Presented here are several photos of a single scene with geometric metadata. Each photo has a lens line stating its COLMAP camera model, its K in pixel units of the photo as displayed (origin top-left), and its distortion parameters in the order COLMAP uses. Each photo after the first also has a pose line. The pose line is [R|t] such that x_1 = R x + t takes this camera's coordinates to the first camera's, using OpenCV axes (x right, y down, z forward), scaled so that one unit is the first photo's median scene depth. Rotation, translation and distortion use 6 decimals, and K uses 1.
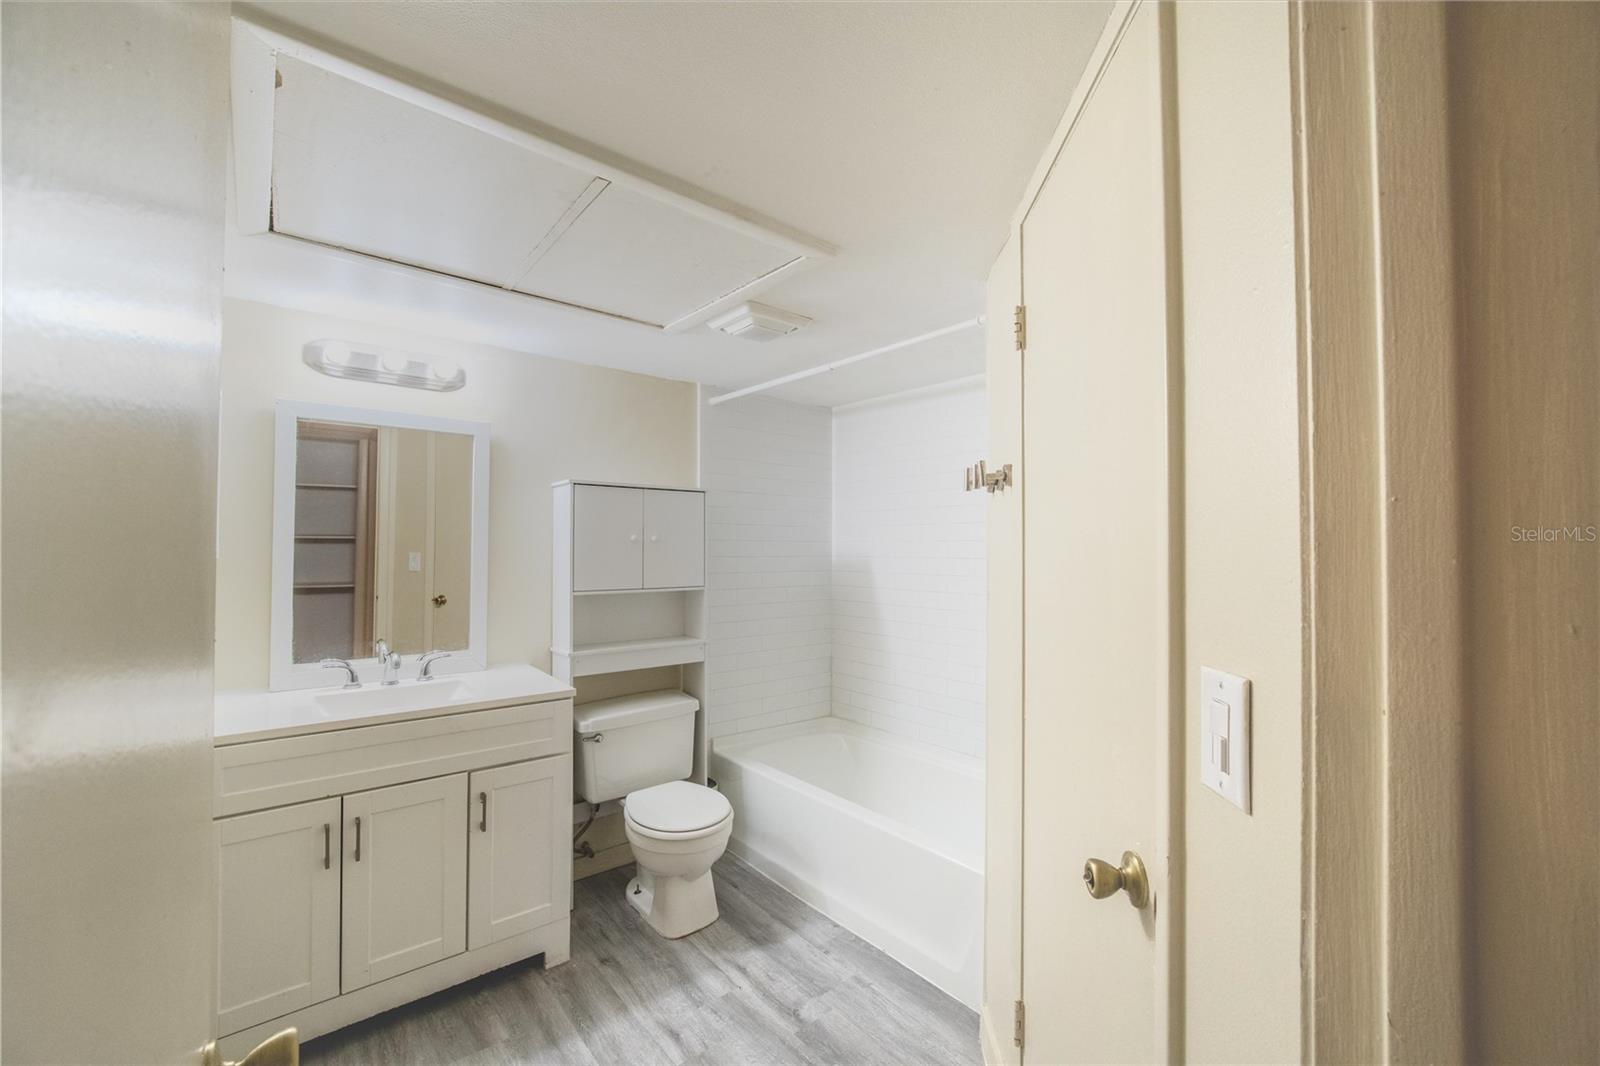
lens RADIAL K [[646.3, 0, 797.8], [0, 646.3, 534.6], [0, 0, 1]] dist [-0.023985, 0.004291]
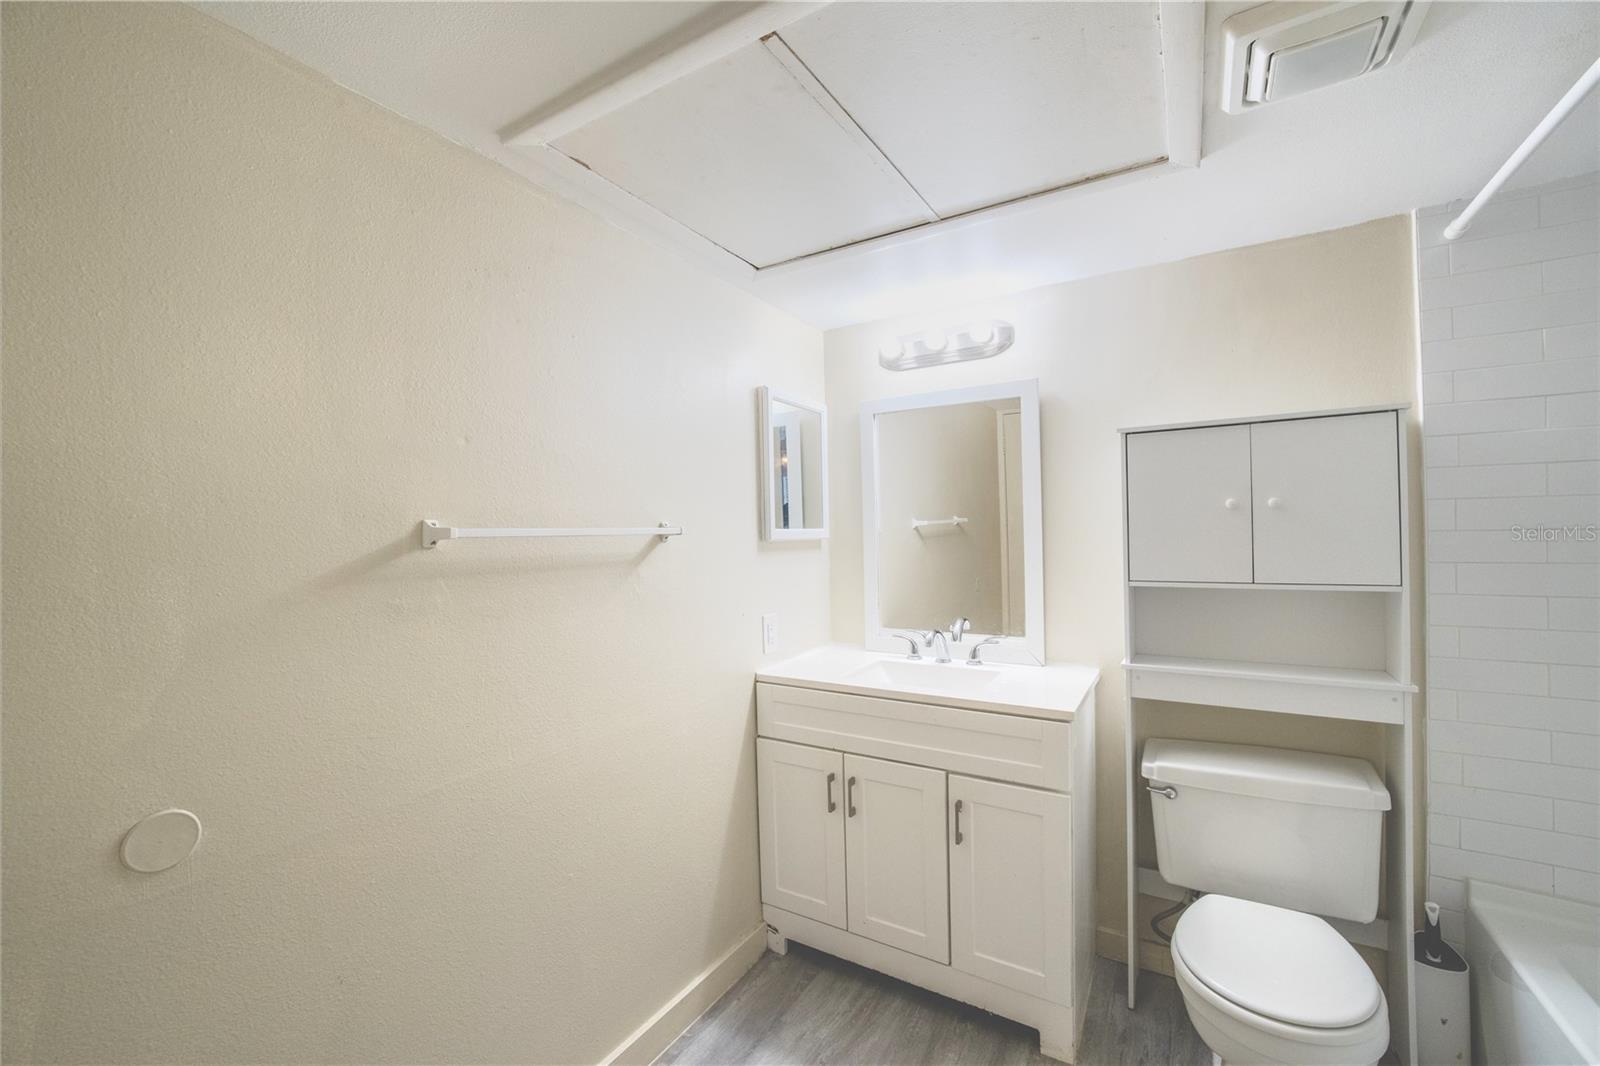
lens RADIAL K [[646.3, 0, 797.8], [0, 646.3, 534.6], [0, 0, 1]] dist [-0.023985, 0.004291]
pose [[0.319915, -0.008617, -0.947407, 0.236288], [0.036275, 0.999337, 0.003160, 0.020608], [0.946752, -0.035378, 0.320015, 0.433739]]
